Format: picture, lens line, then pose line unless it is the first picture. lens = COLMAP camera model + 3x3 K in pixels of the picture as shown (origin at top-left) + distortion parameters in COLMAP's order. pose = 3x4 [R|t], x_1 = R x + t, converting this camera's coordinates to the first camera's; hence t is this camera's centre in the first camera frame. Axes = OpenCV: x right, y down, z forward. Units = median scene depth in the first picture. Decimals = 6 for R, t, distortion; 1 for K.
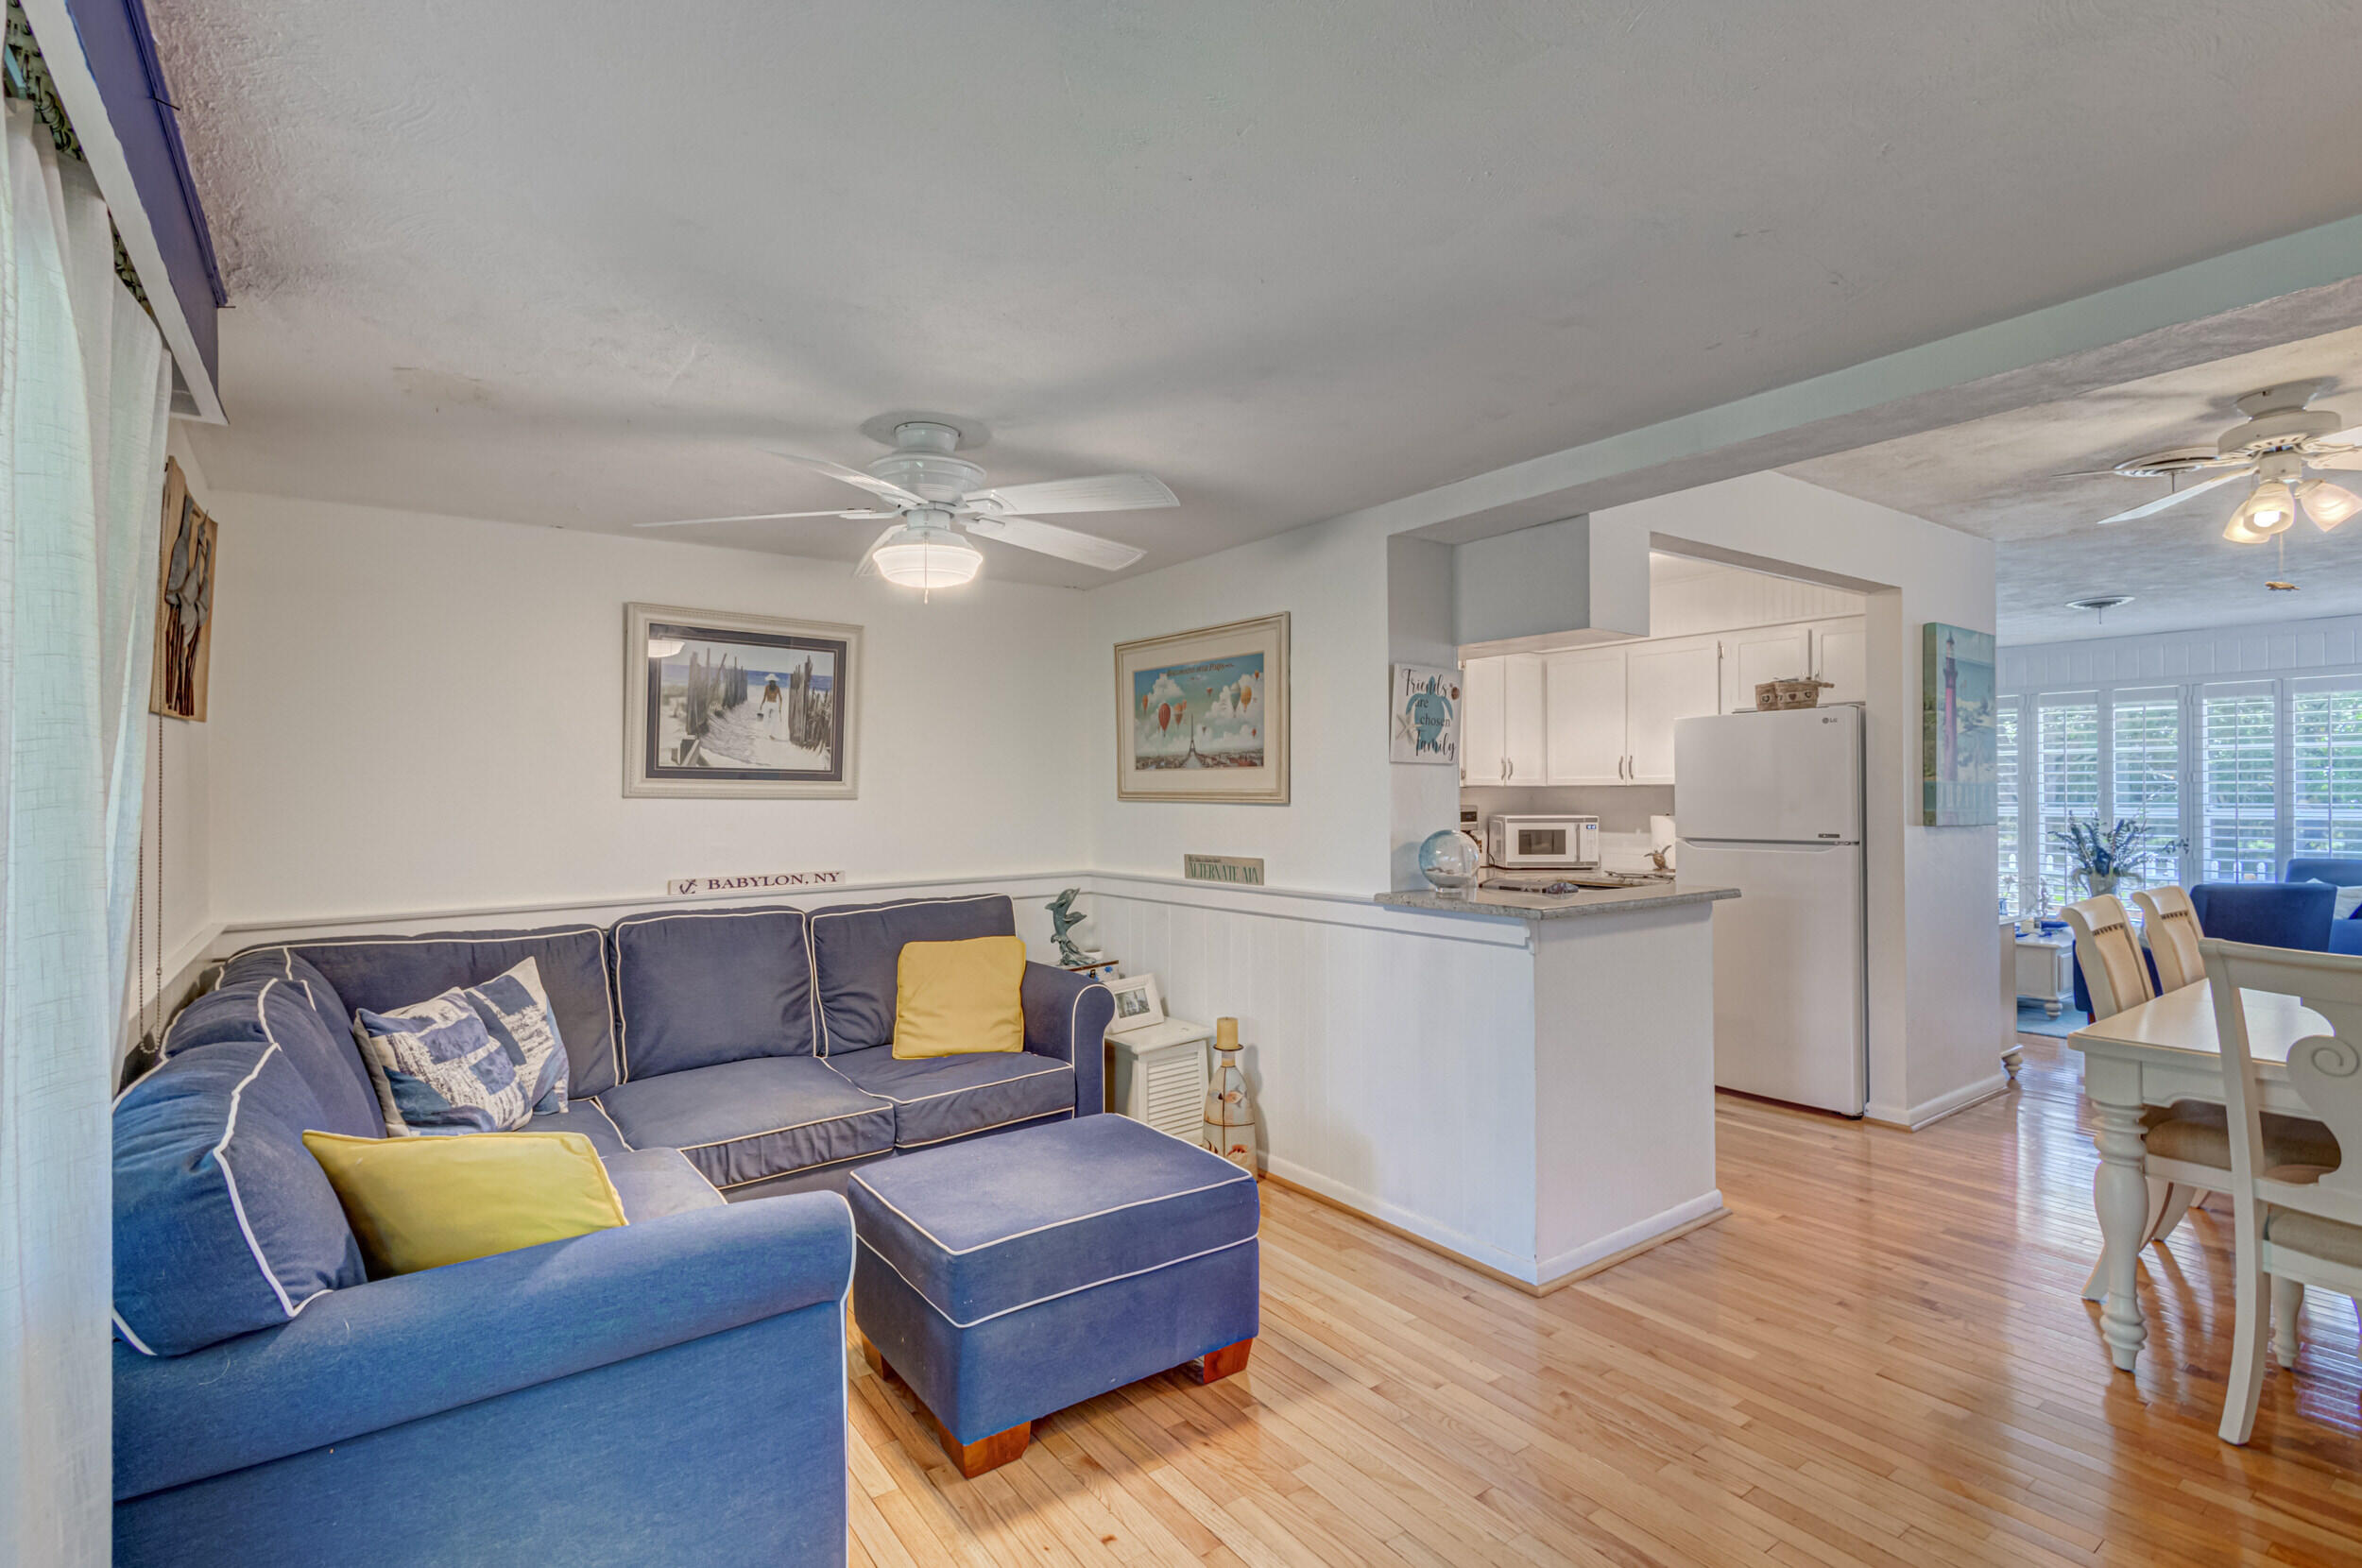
lens RADIAL K [[1131.1, 0, 1174.4], [0, 1131.1, 788.8], [0, 0, 1]] dist [0.009273, -0.000249]
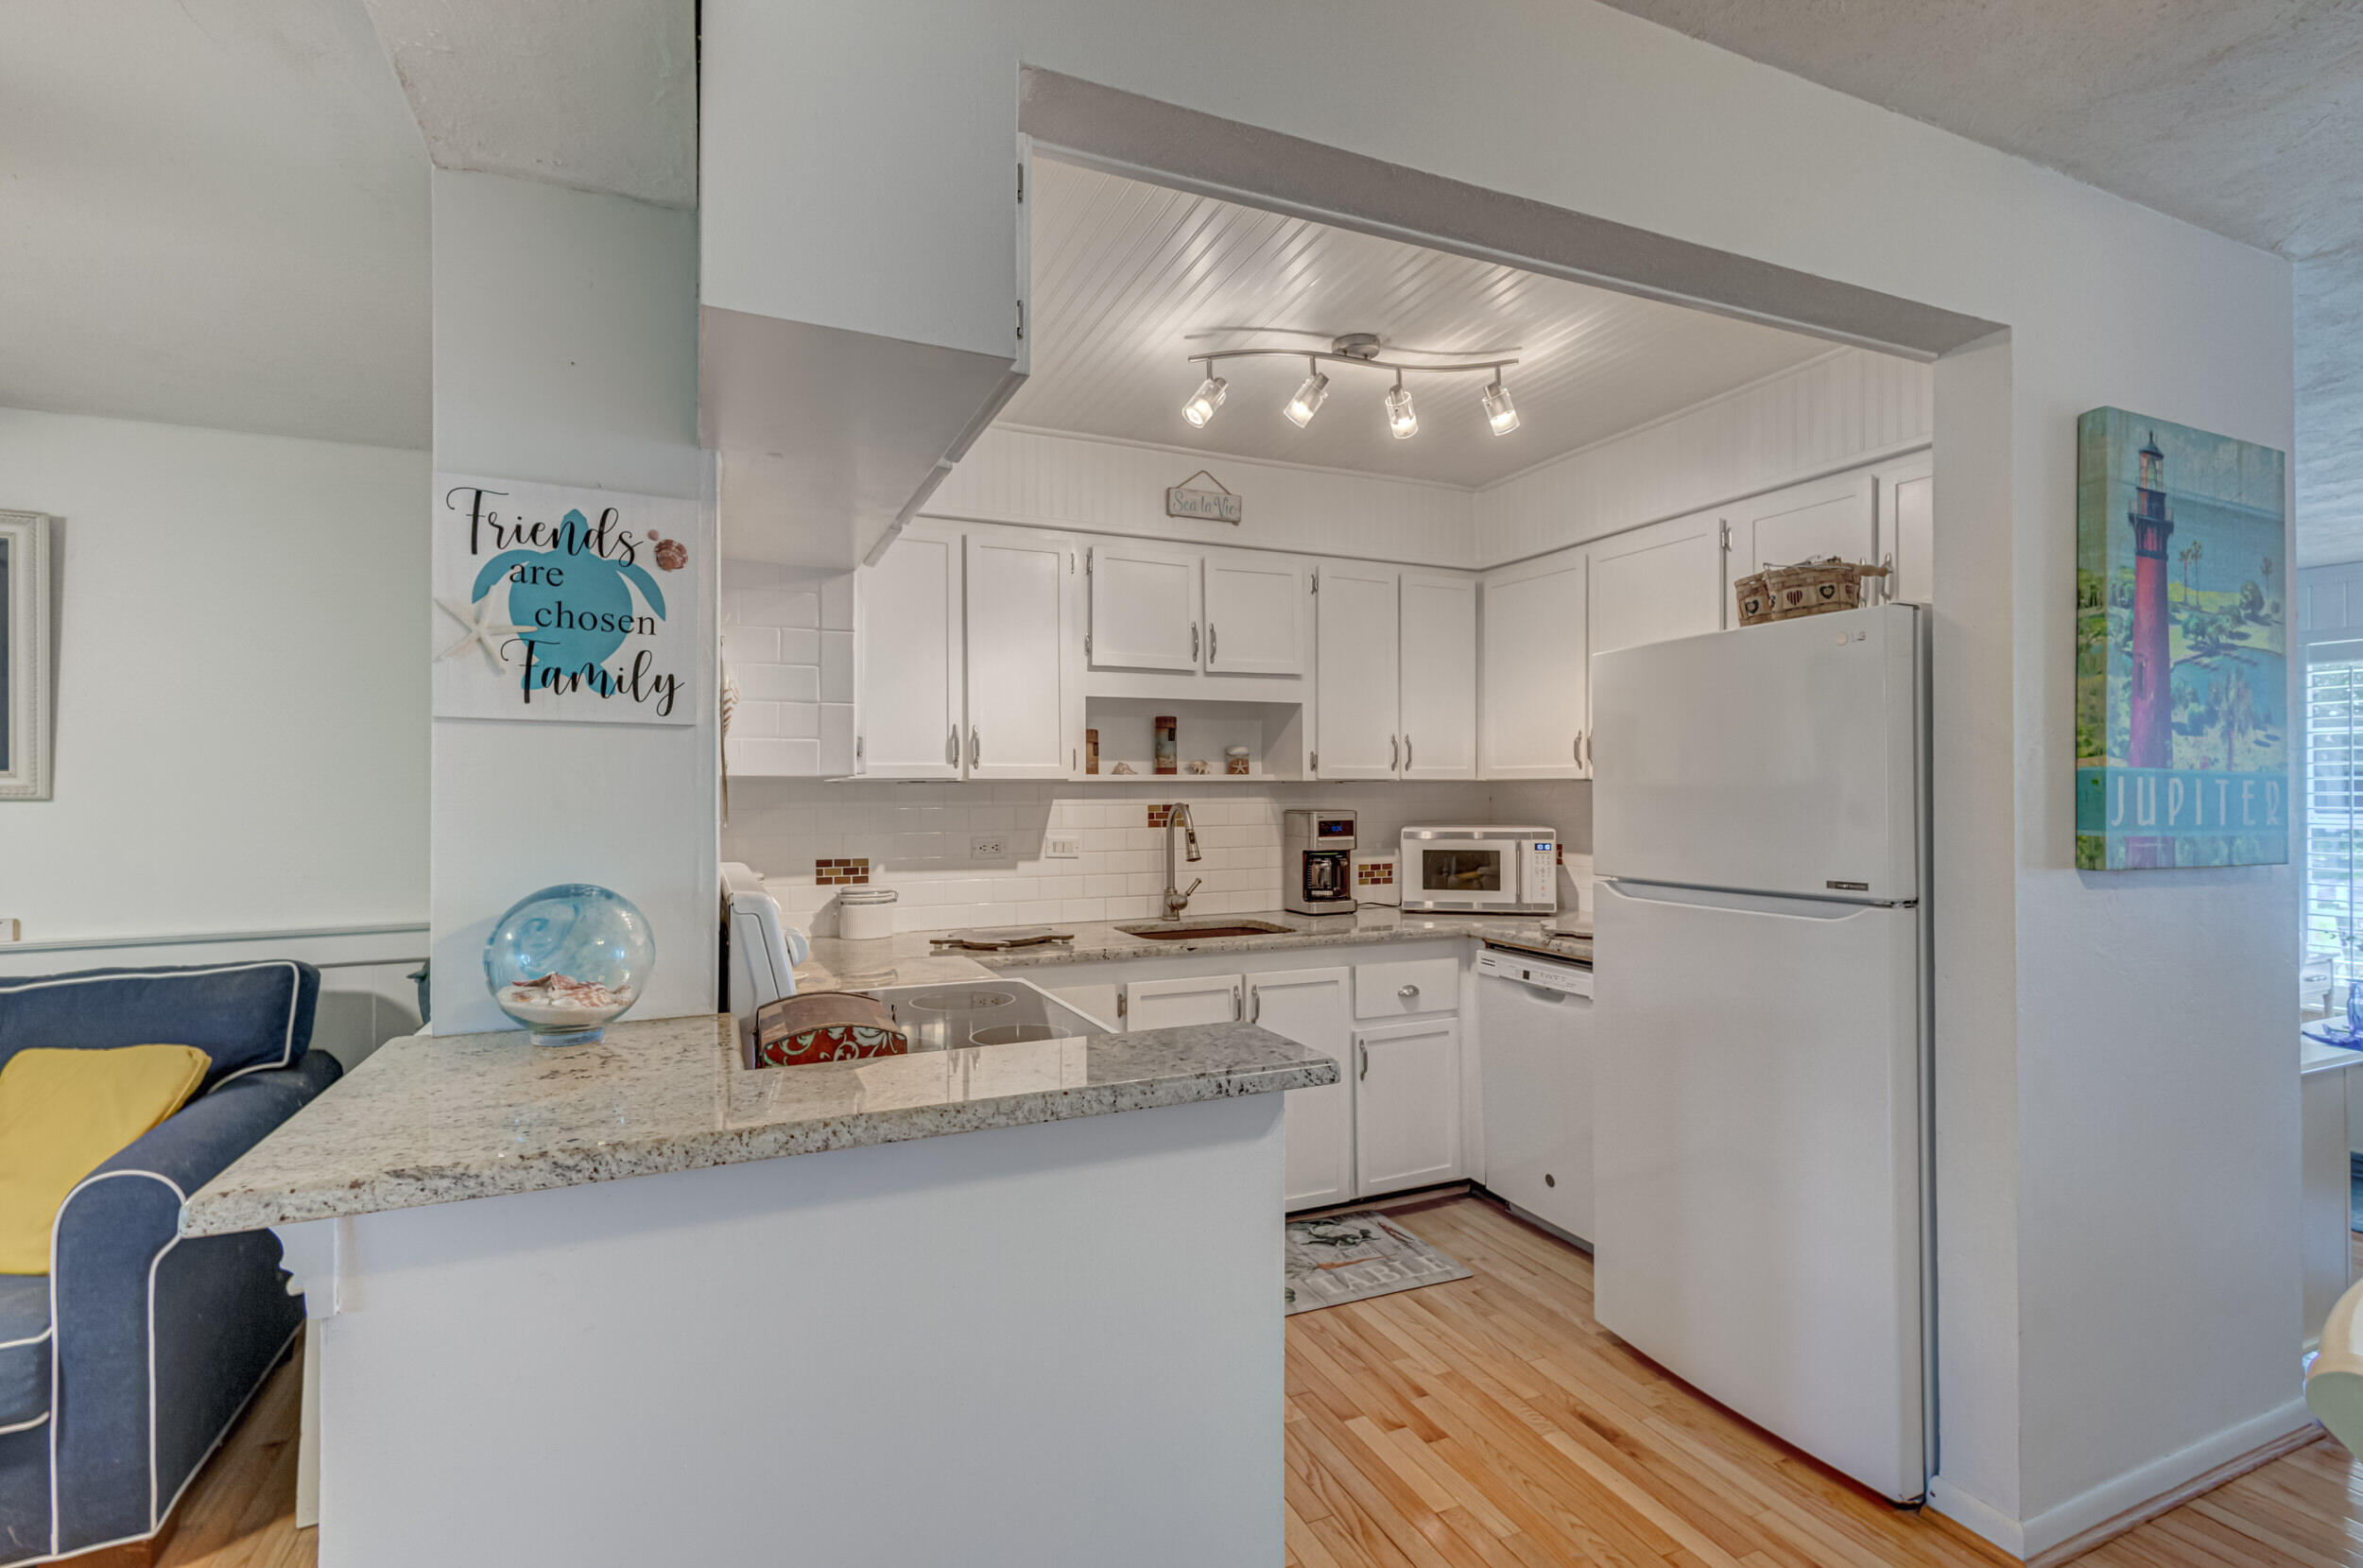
lens RADIAL K [[1113.4, 0, 1179.8], [0, 1113.4, 782.4], [0, 0, 1]] dist [0.018639, -0.007889]
pose [[0.978557, 0.001031, -0.205976, 0.398478], [-0.001442, 0.999997, -0.001844, 0.000250], [0.205974, 0.002102, 0.978555, 0.487435]]
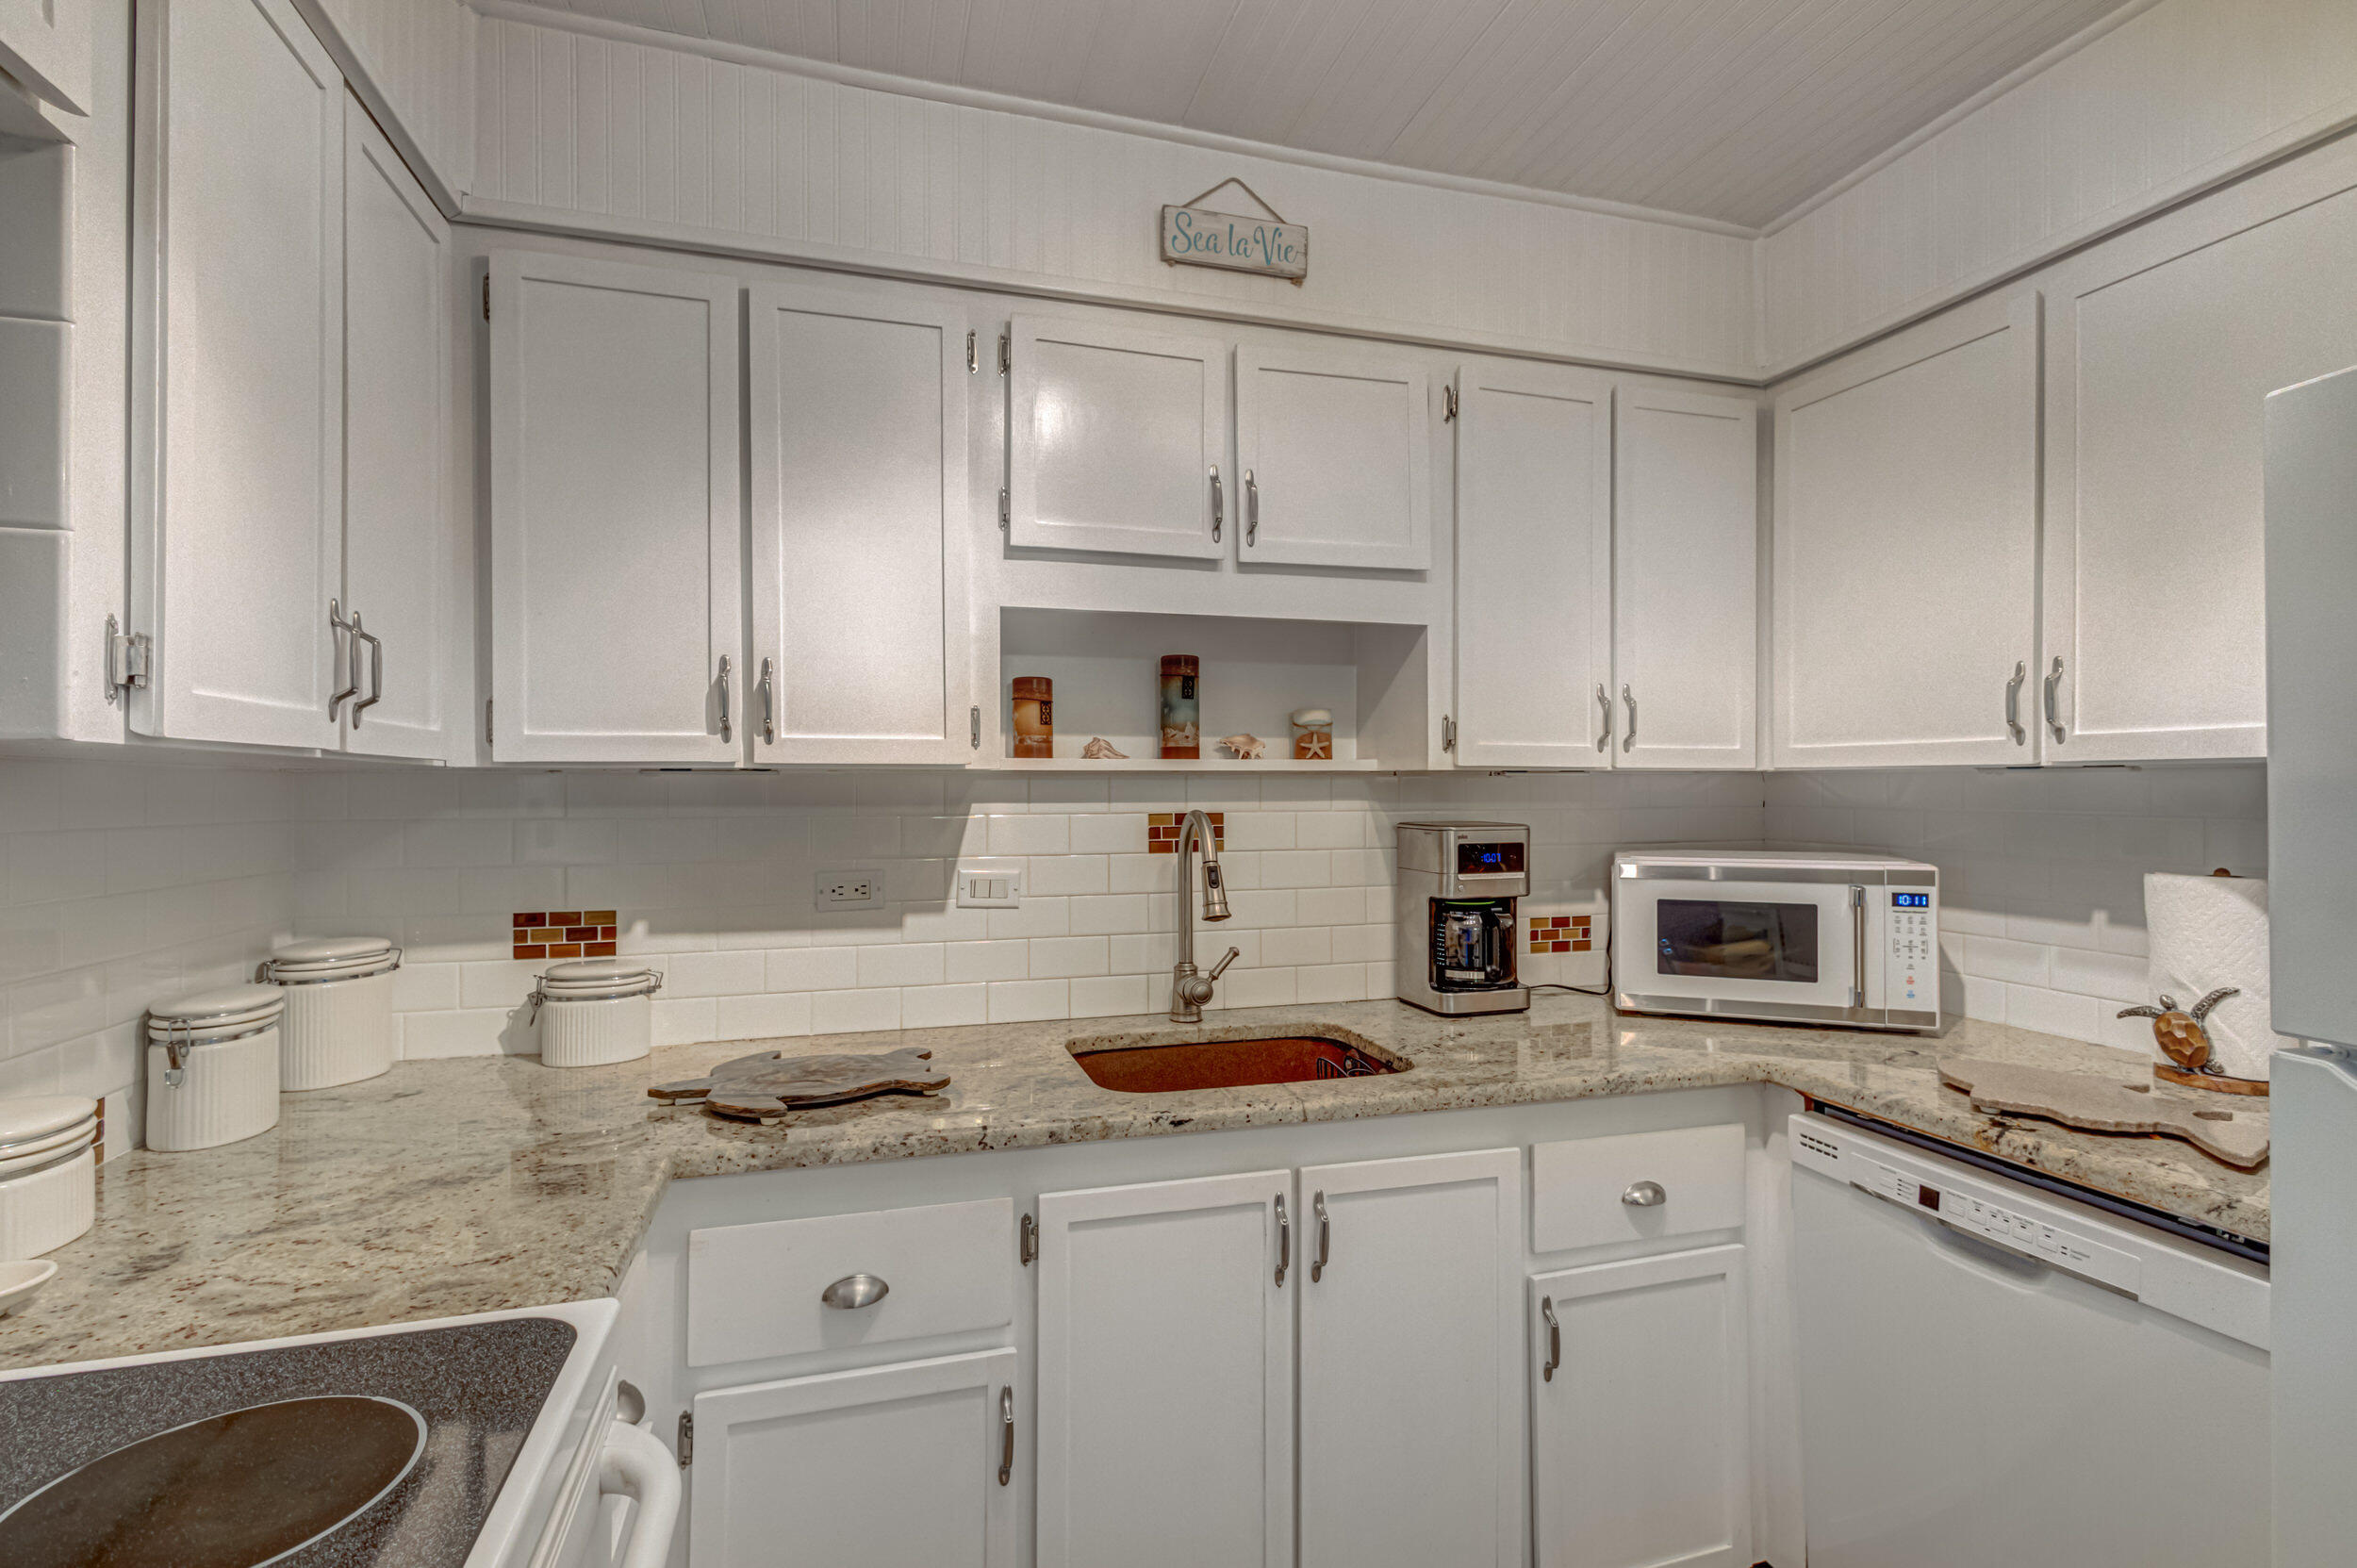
lens RADIAL K [[1097.8, 0, 1174.7], [0, 1097.8, 784.3], [0, 0, 1]] dist [0.010567, -0.000554]
pose [[0.942697, 0.003126, -0.333635, 0.369372], [-0.002754, 0.999995, 0.001586, 0.002567], [0.333638, -0.000576, 0.942701, 0.857214]]
